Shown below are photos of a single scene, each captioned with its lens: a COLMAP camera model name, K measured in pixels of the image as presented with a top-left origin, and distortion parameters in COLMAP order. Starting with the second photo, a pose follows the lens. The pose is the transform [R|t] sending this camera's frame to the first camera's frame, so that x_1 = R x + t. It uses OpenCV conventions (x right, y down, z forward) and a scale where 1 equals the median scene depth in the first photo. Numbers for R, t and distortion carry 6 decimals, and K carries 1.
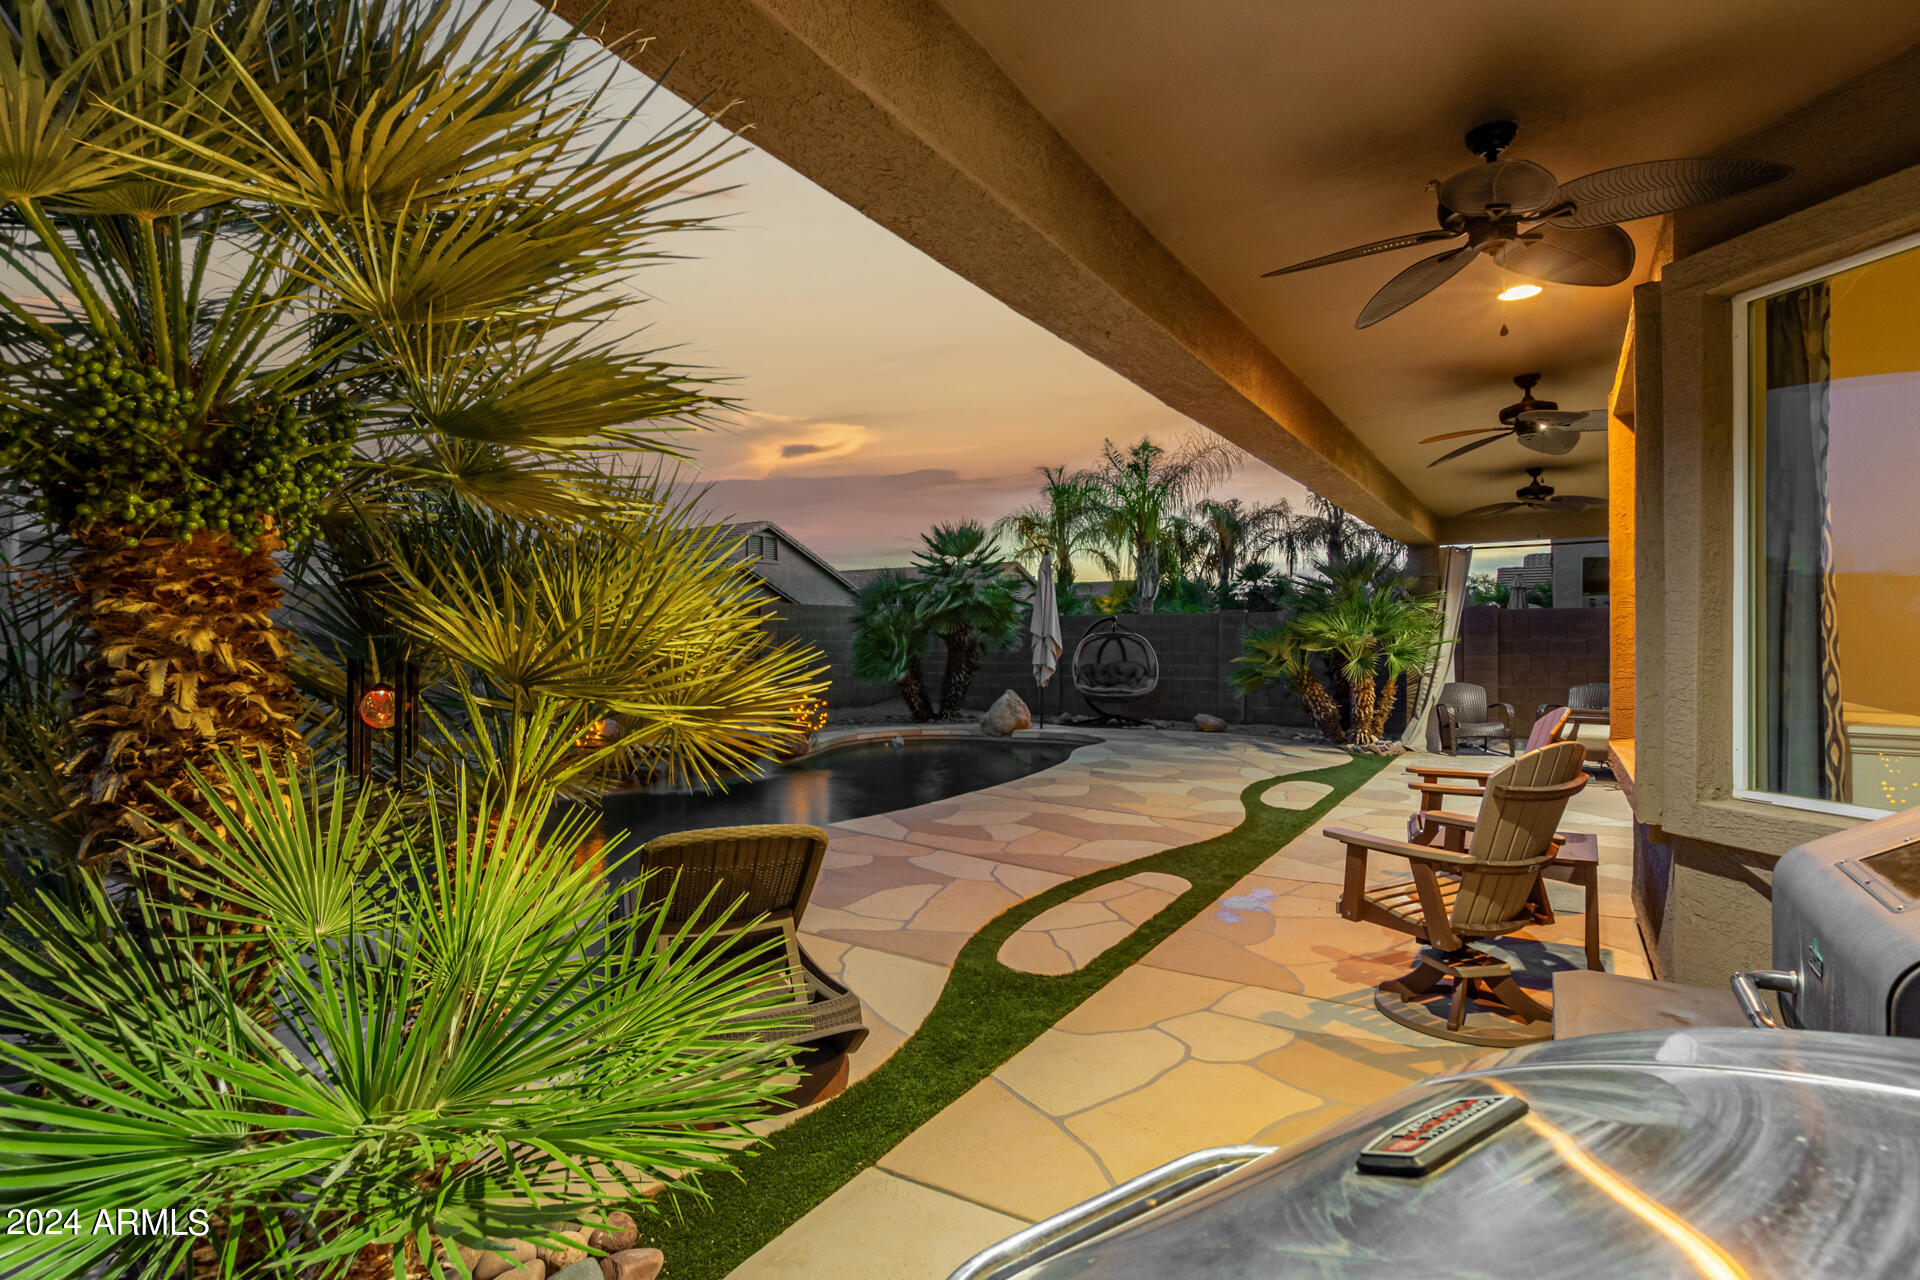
lens RADIAL K [[885.6, 0, 959.4], [0, 885.6, 602.4], [0, 0, 1]] dist [0.001223, 0.000148]
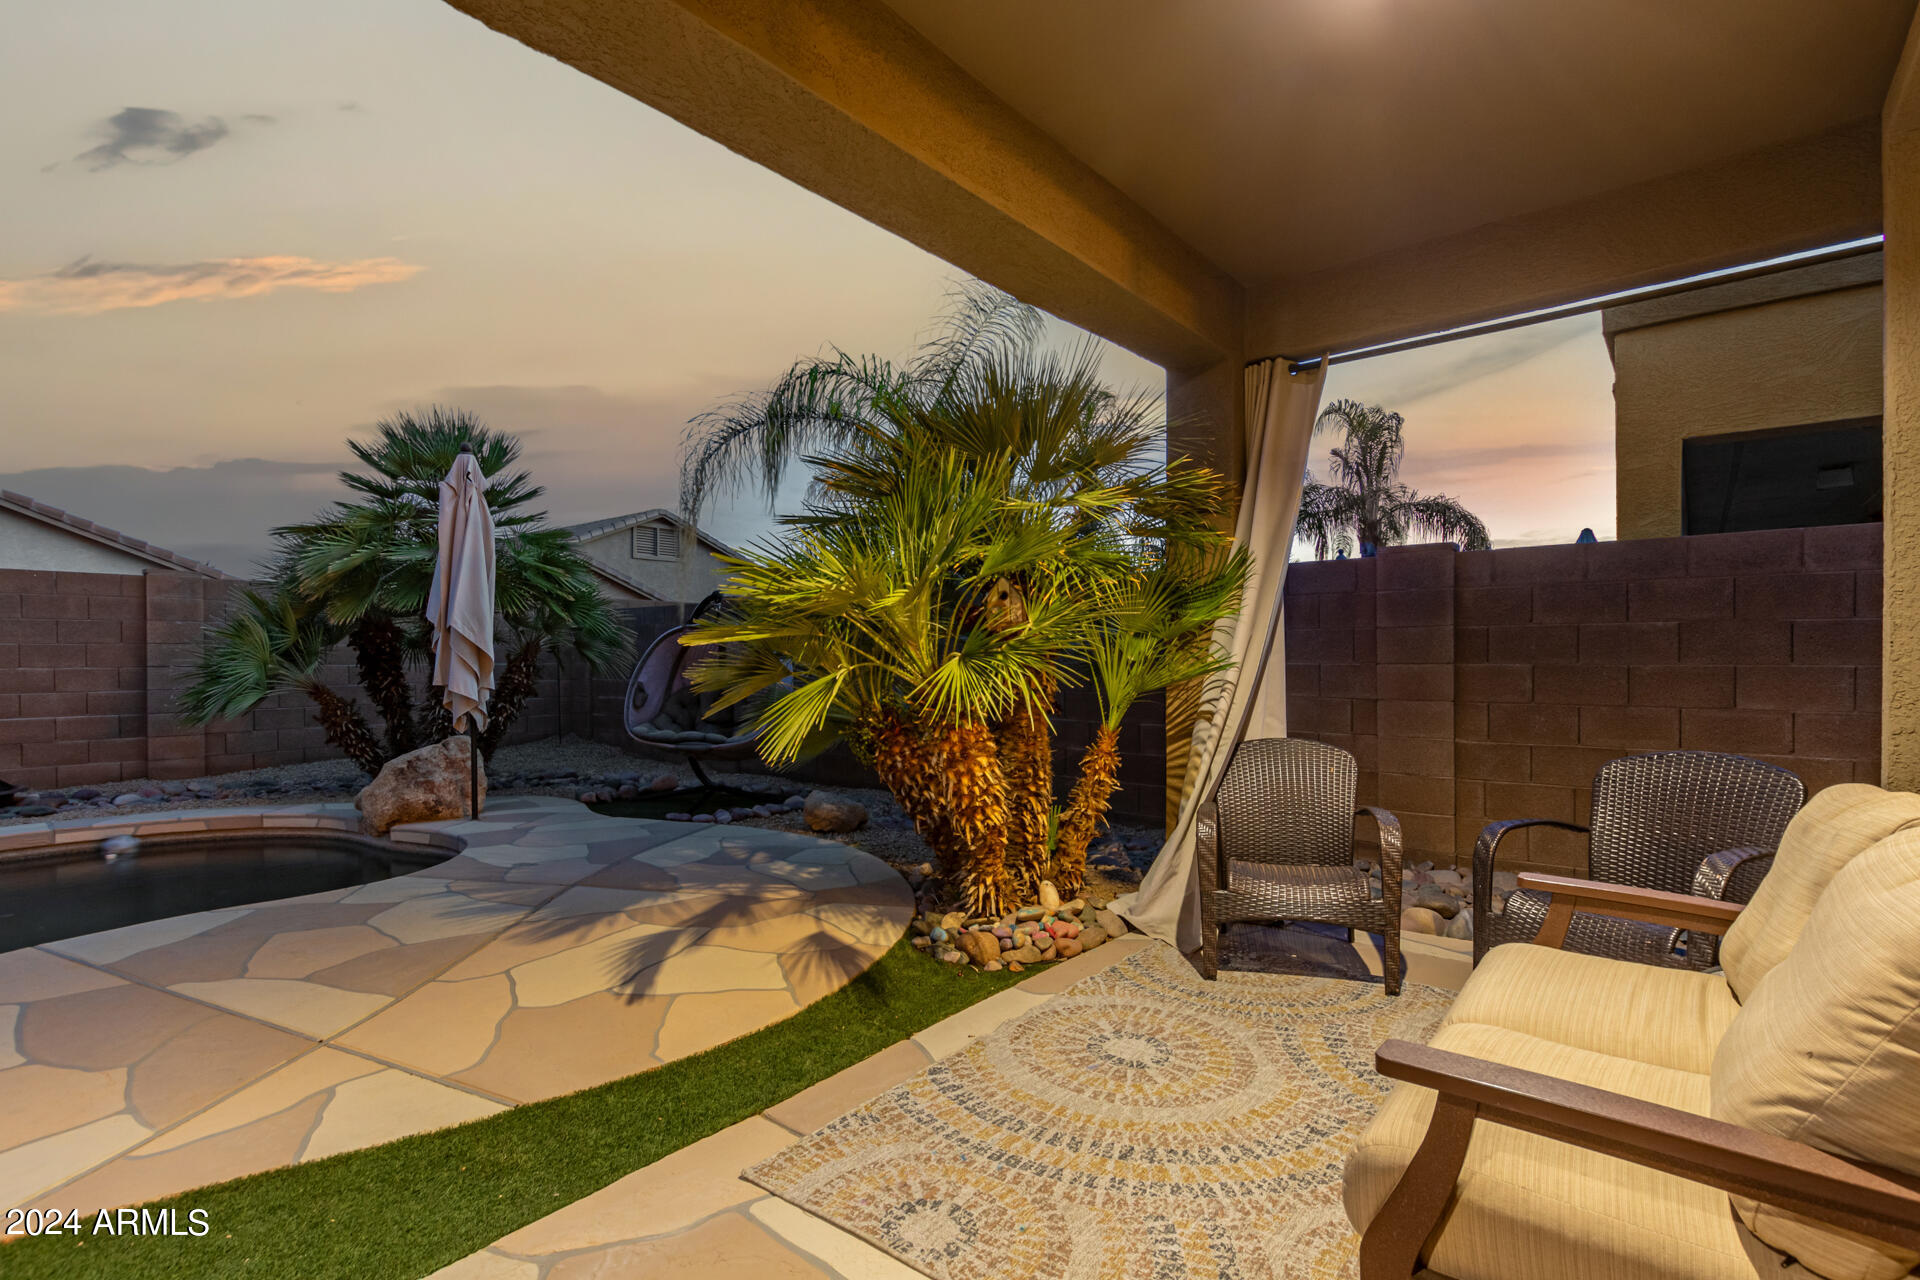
lens RADIAL K [[901.6, 0, 960.0], [0, 901.6, 640.0], [0, 0, 1]] dist [0.000298, 0.000059]
pose [[0.995592, -0.002689, -0.093754, 0.459926], [0.004867, 0.999723, 0.023016, 0.041776], [0.093666, -0.023371, 0.995329, 0.618830]]
